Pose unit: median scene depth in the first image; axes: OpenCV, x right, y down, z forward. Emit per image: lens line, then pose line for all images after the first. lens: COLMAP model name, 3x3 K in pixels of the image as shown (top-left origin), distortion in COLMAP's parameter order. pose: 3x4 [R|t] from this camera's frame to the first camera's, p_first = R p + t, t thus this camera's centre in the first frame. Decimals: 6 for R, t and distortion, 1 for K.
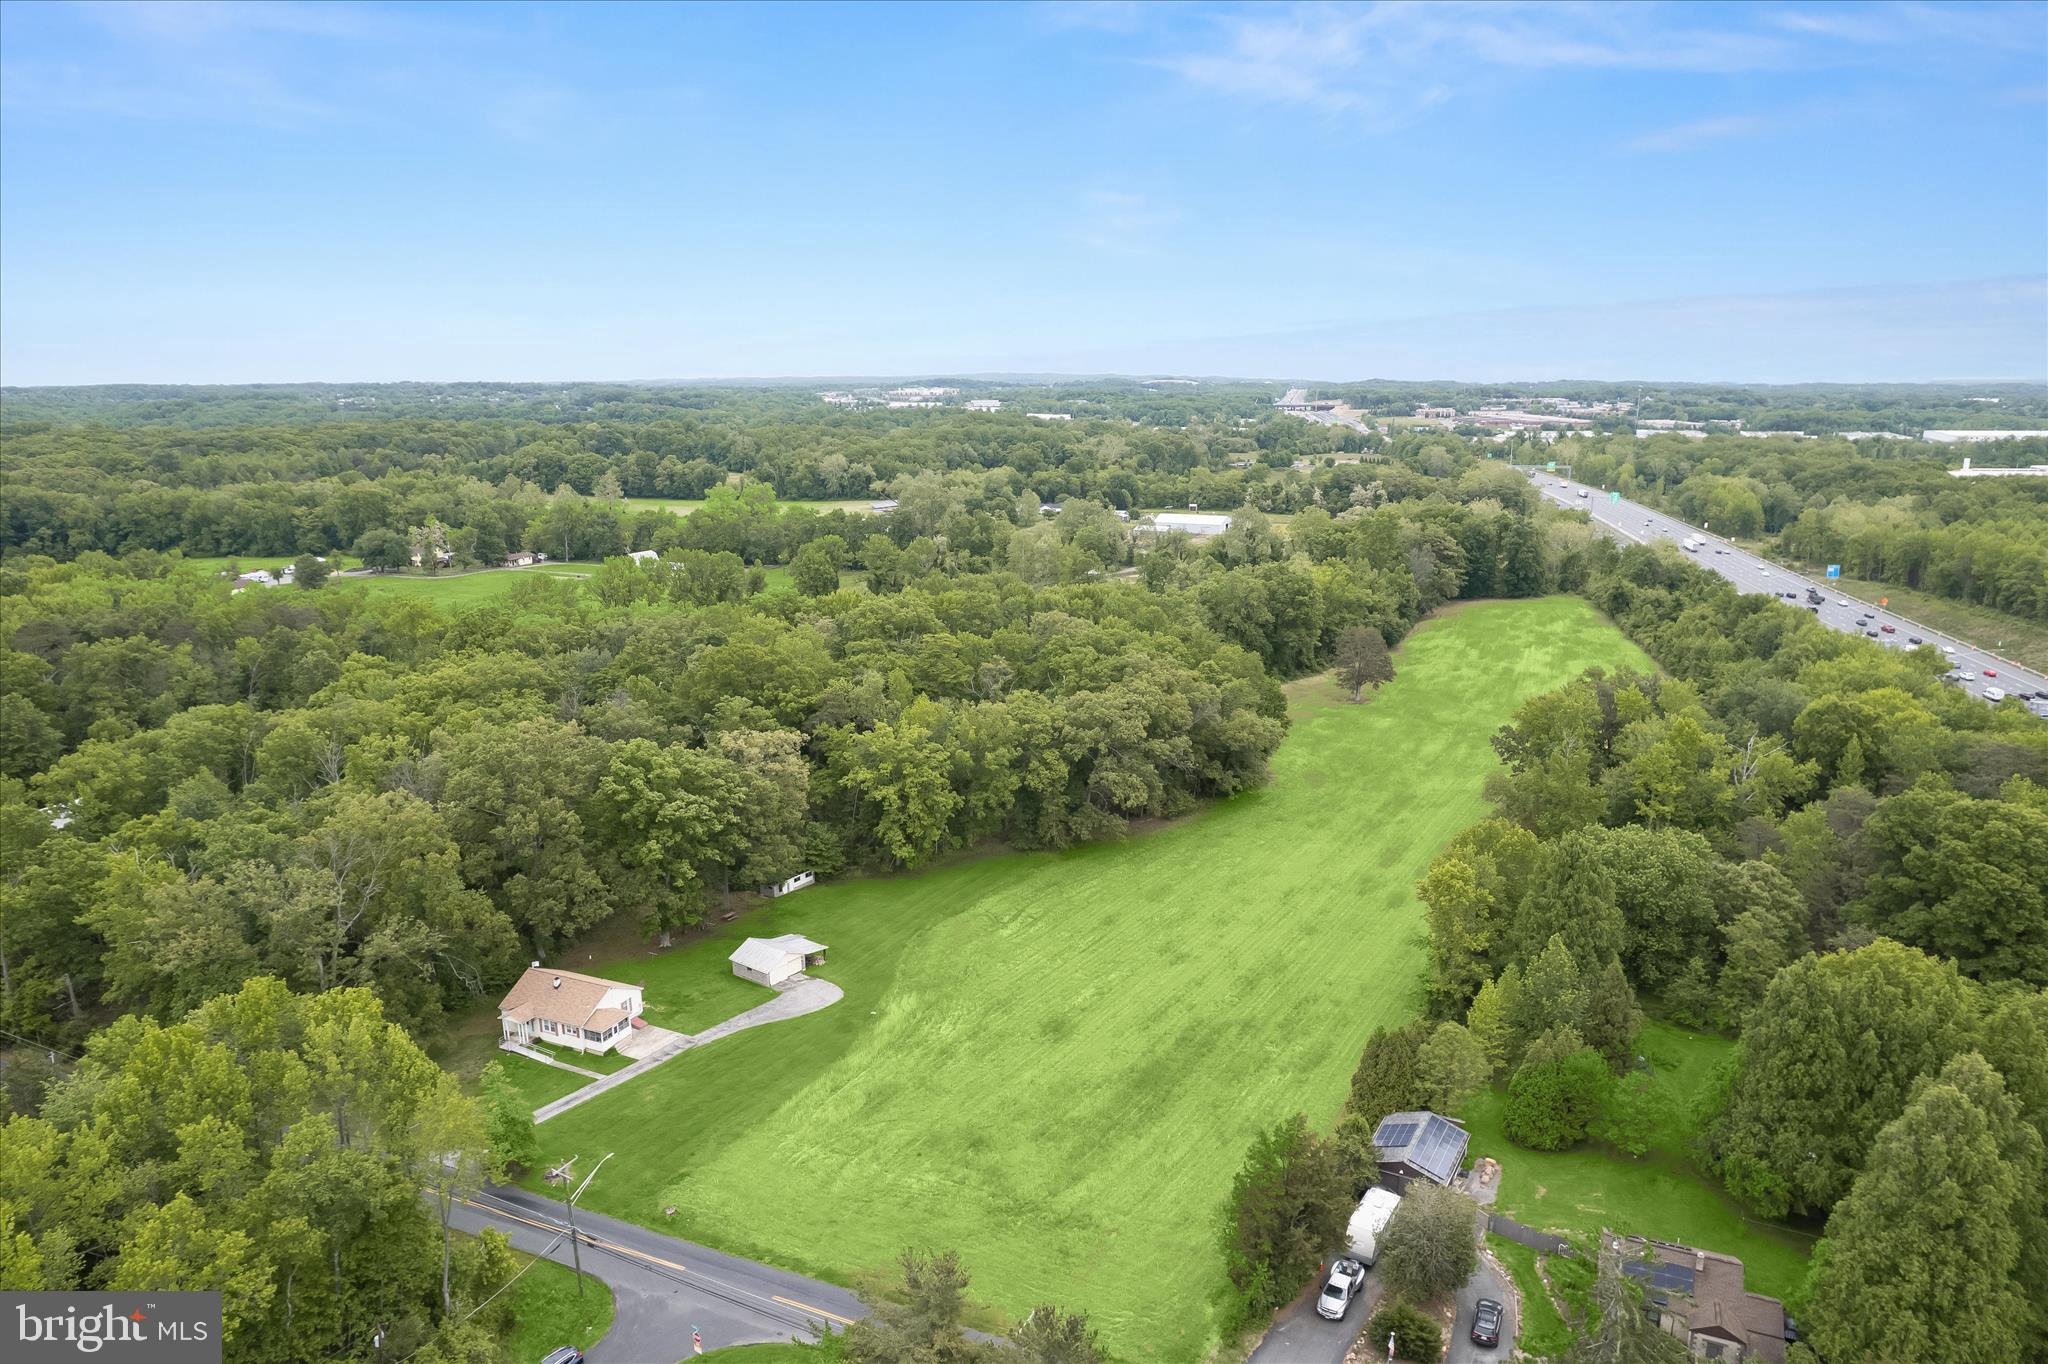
lens RADIAL K [[1312.8, 0, 1032.5], [0, 1312.8, 687.9], [0, 0, 1]] dist [-0.072504, 0.064049]
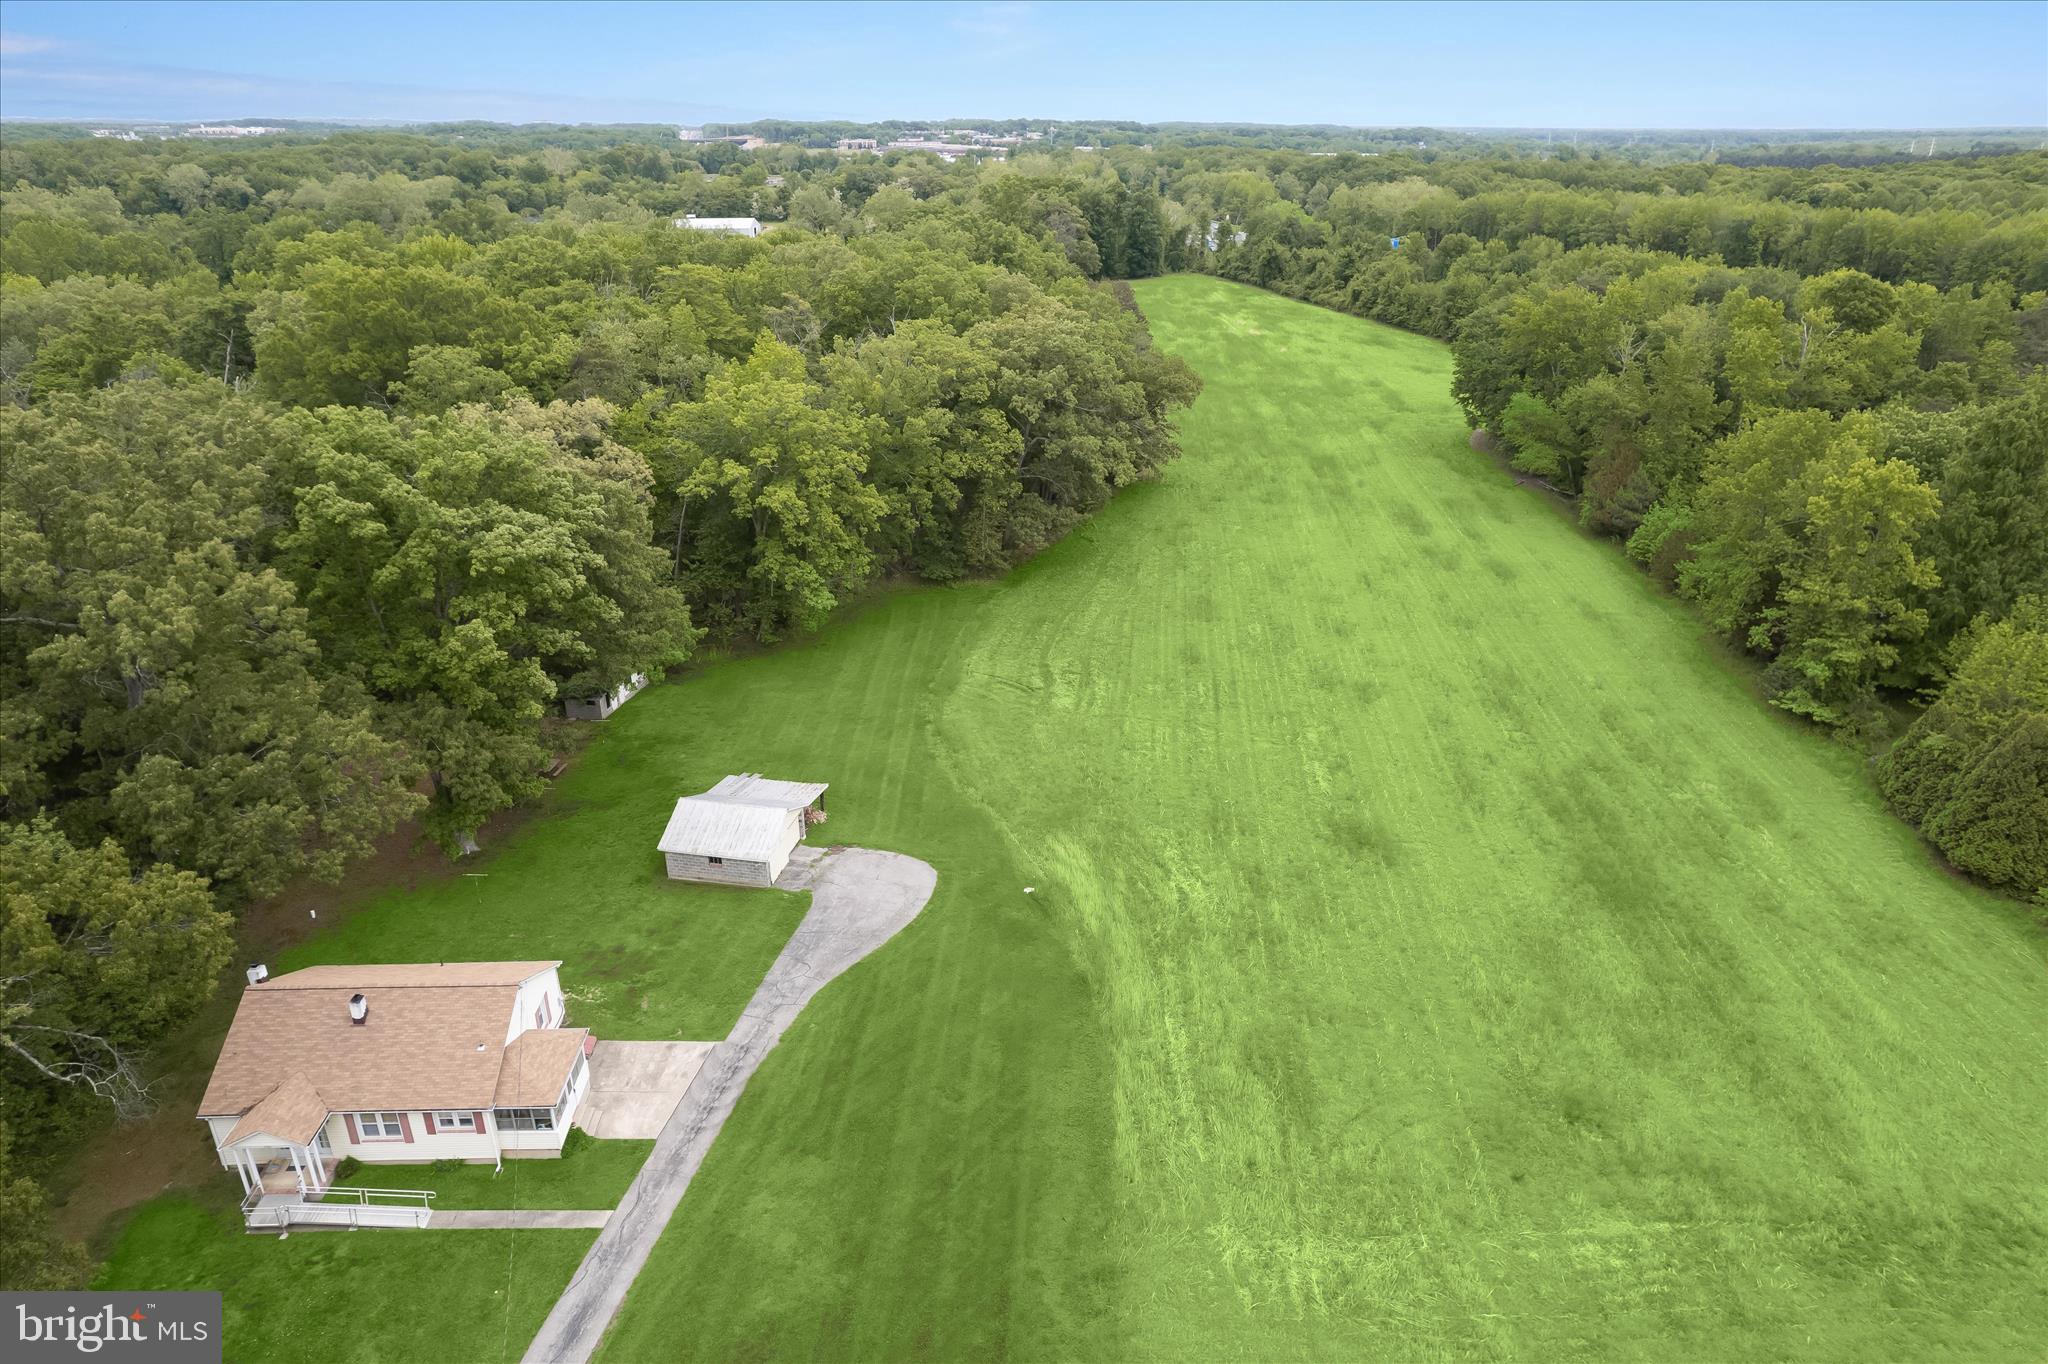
lens RADIAL K [[1319.8, 0, 1031.6], [0, 1319.8, 683.6], [0, 0, 1]] dist [-0.088145, 0.080264]
pose [[0.901422, -0.165278, 0.400152, -0.254787], [0.094663, 0.977142, 0.190349, 0.062643], [-0.422466, -0.133705, 0.896463, 0.461669]]
